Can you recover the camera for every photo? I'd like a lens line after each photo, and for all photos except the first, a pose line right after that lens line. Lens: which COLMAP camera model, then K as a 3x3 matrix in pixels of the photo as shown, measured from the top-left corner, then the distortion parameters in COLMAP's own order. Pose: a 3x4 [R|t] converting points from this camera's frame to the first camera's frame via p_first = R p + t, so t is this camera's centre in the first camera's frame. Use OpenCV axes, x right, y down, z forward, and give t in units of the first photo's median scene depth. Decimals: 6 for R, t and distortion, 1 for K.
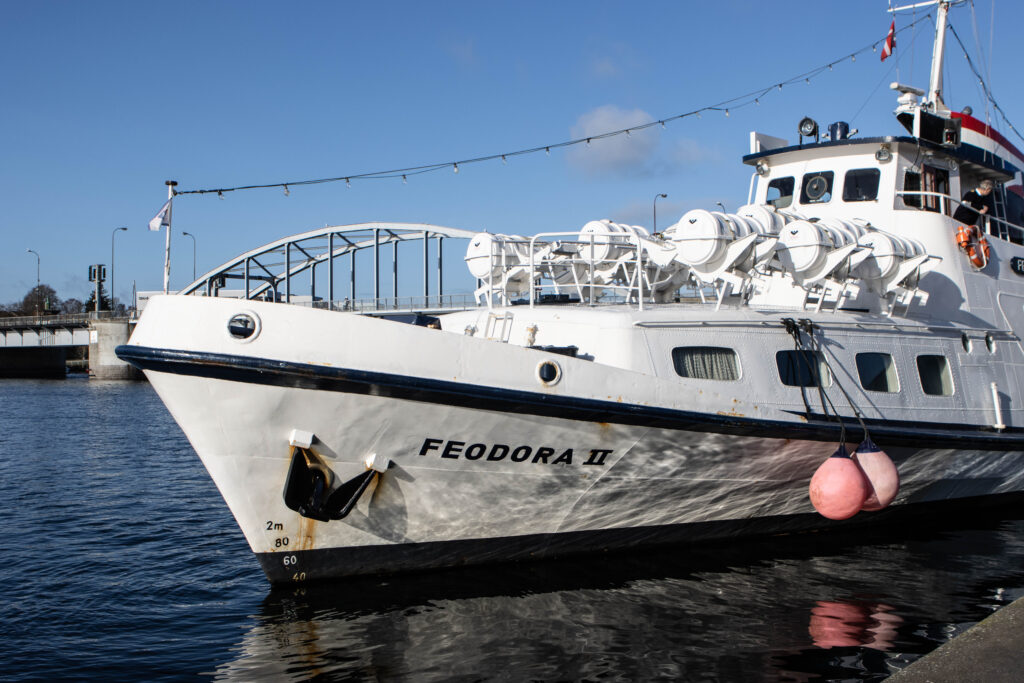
lens RADIAL K [[1140.7, 0, 512.0], [0, 1140.7, 341.5], [0, 0, 1]] dist [-0.108963, 0.061642]
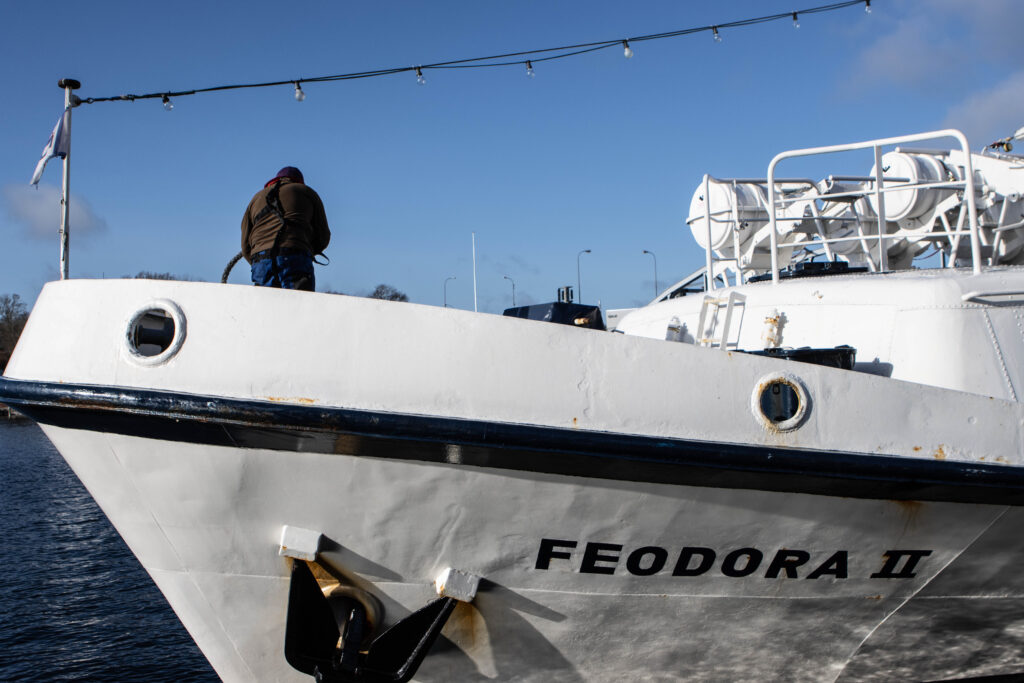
lens RADIAL K [[1140.7, 0, 512.0], [0, 1140.7, 341.5], [0, 0, 1]] dist [-0.108963, 0.061642]
pose [[0.960579, -0.044192, -0.274472, 0.046052], [0.039911, 0.998979, -0.021164, 0.006467], [0.275127, 0.009375, 0.961362, 0.430664]]
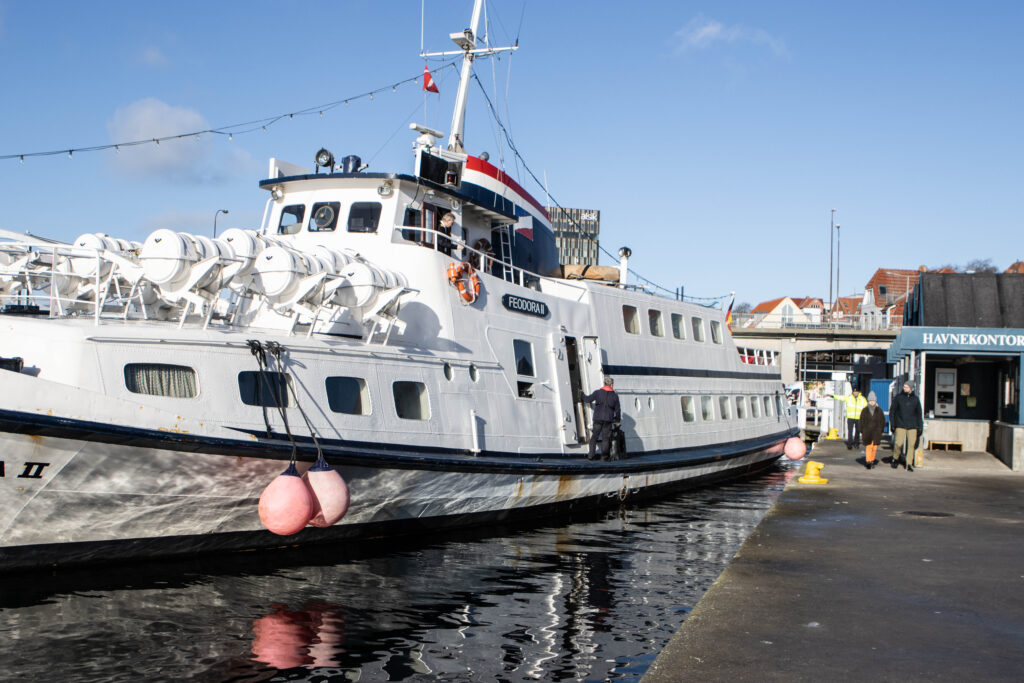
lens RADIAL K [[1140.7, 0, 512.0], [0, 1140.7, 341.5], [0, 0, 1]] dist [-0.108963, 0.061642]
pose [[0.940926, 0.045961, 0.335480, 0.122626], [-0.039306, 0.998873, -0.026606, -0.000892], [-0.336325, 0.011848, 0.941672, -0.055563]]
